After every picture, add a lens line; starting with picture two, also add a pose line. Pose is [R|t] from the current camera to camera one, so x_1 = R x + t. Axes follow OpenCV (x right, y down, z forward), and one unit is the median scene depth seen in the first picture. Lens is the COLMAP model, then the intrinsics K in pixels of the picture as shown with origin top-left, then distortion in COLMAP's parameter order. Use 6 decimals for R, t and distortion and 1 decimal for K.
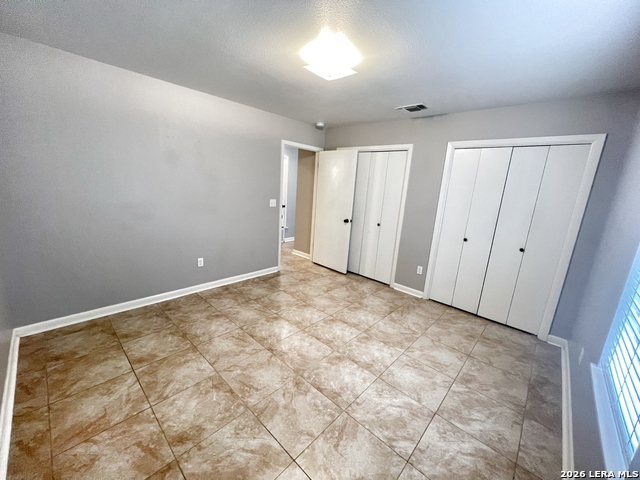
lens RADIAL K [[255.2, 0, 319.6], [0, 255.2, 240.2], [0, 0, 1]] dist [-0.000838, 0.000390]
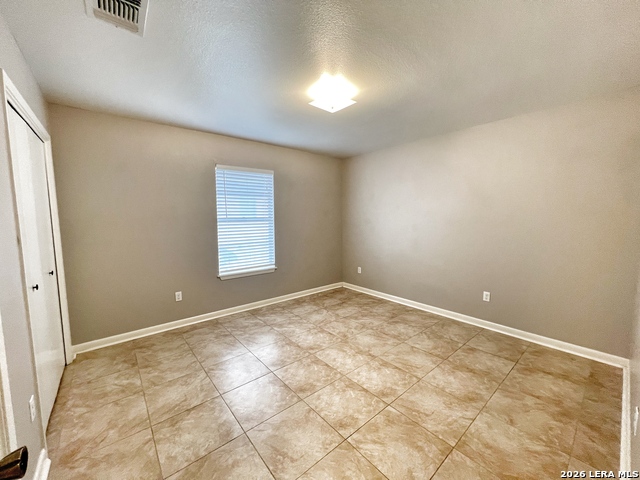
lens RADIAL K [[255.2, 0, 319.6], [0, 255.2, 240.2], [0, 0, 1]] dist [-0.000838, 0.000390]
pose [[-0.990486, -0.069514, 0.118770, -0.066722], [-0.028890, 0.948846, 0.314414, -0.379498], [-0.134551, 0.307991, -0.941827, 1.941616]]
